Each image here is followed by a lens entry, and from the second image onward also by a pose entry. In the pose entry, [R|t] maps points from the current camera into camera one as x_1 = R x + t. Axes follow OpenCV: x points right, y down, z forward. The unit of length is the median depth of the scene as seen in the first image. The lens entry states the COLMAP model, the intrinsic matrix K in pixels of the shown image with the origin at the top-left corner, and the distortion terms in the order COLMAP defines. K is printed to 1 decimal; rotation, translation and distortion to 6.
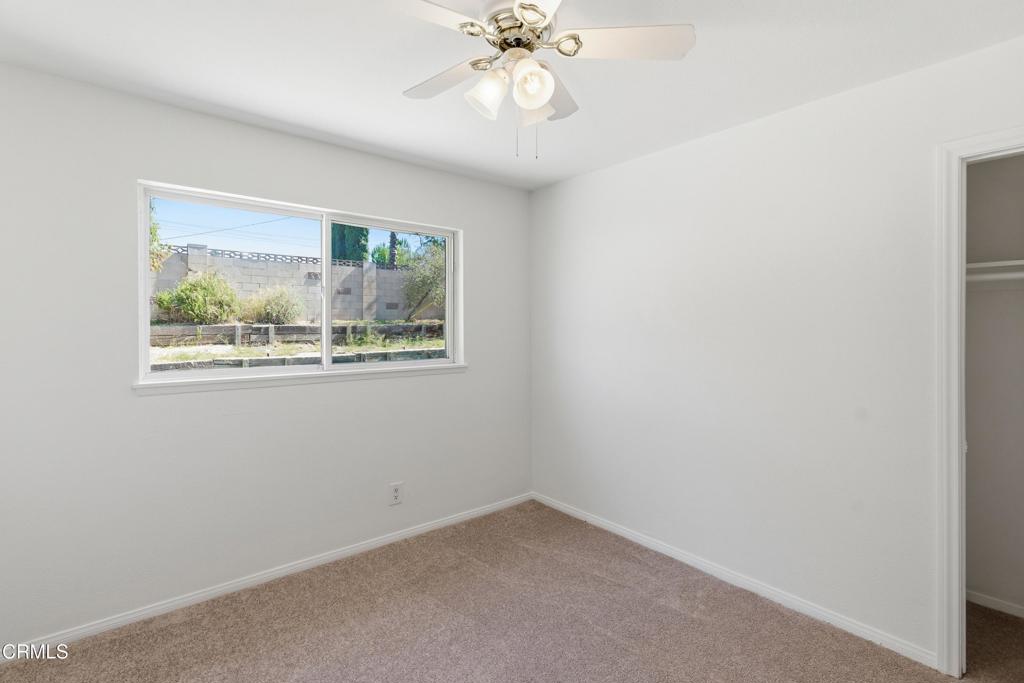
lens RADIAL K [[486.4, 0, 512.0], [0, 486.4, 341.5], [0, 0, 1]] dist [-0.000355, 0.000077]
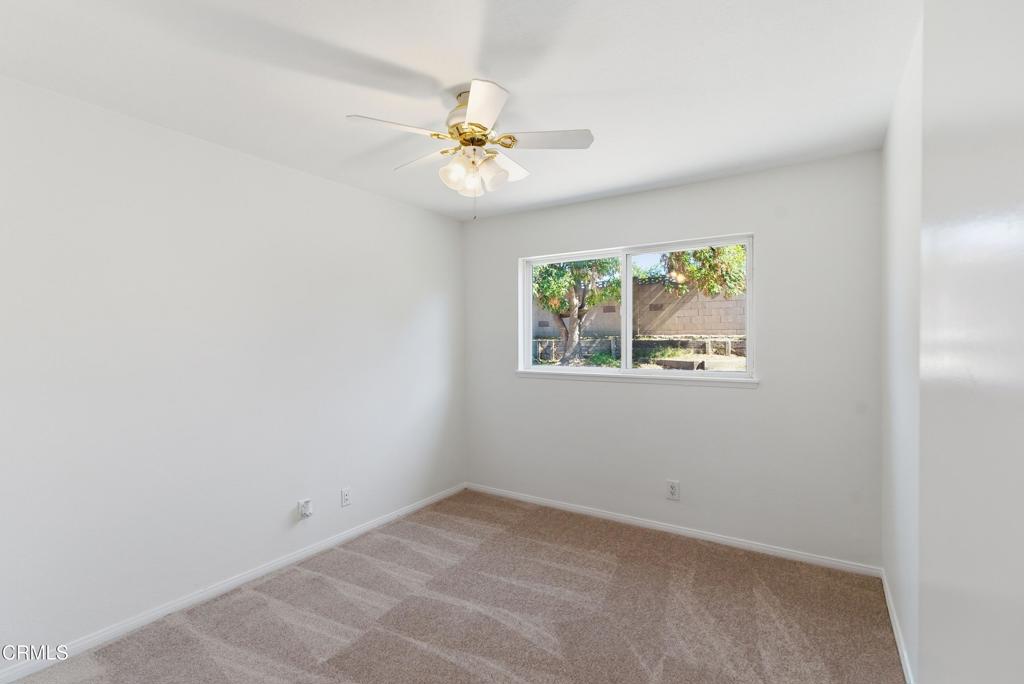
lens RADIAL K [[486.4, 0, 512.0], [0, 486.4, 342.0], [0, 0, 1]] dist [-0.000355, 0.000077]
pose [[0.254257, -0.007352, -0.967109, 0.763728], [-0.018875, 0.999743, -0.012562, -0.004078], [0.966952, 0.021448, 0.254053, 0.365453]]
